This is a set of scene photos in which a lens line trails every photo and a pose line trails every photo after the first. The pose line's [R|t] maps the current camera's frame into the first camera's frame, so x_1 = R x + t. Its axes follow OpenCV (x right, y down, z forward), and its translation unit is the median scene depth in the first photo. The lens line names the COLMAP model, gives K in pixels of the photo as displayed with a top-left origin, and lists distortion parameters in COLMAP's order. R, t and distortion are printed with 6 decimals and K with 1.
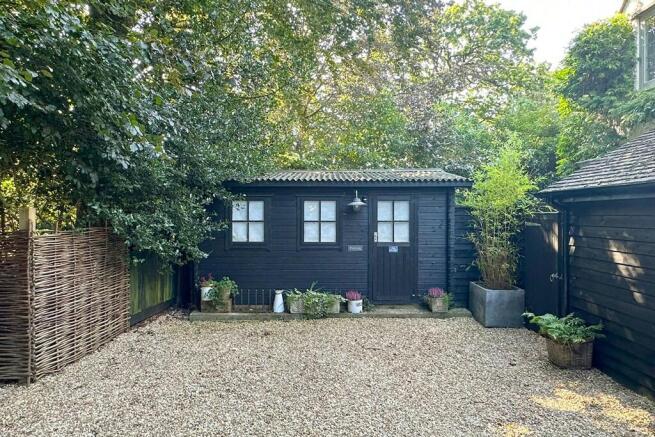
lens RADIAL K [[417.0, 0, 327.5], [0, 417.0, 218.5], [0, 0, 1]] dist [0.001775, 0.000029]
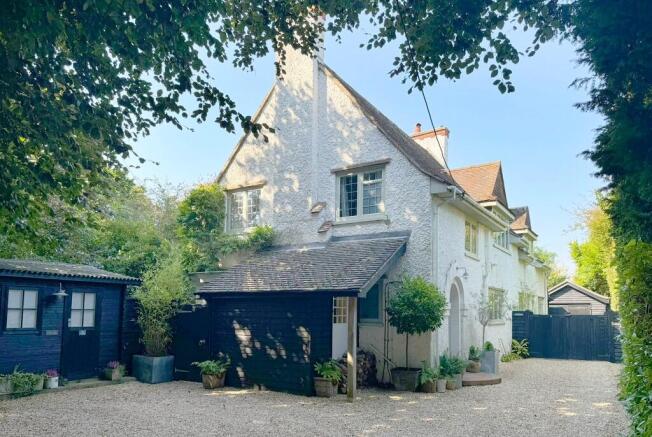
lens RADIAL K [[458.4, 0, 326.0], [0, 458.4, 218.5], [0, 0, 1]] dist [-0.003967, -0.003824]
pose [[0.528968, 0.172711, 0.830881, -0.653340], [-0.005564, 0.979757, -0.200115, 0.010087], [-0.848624, 0.101232, 0.519220, -0.356370]]
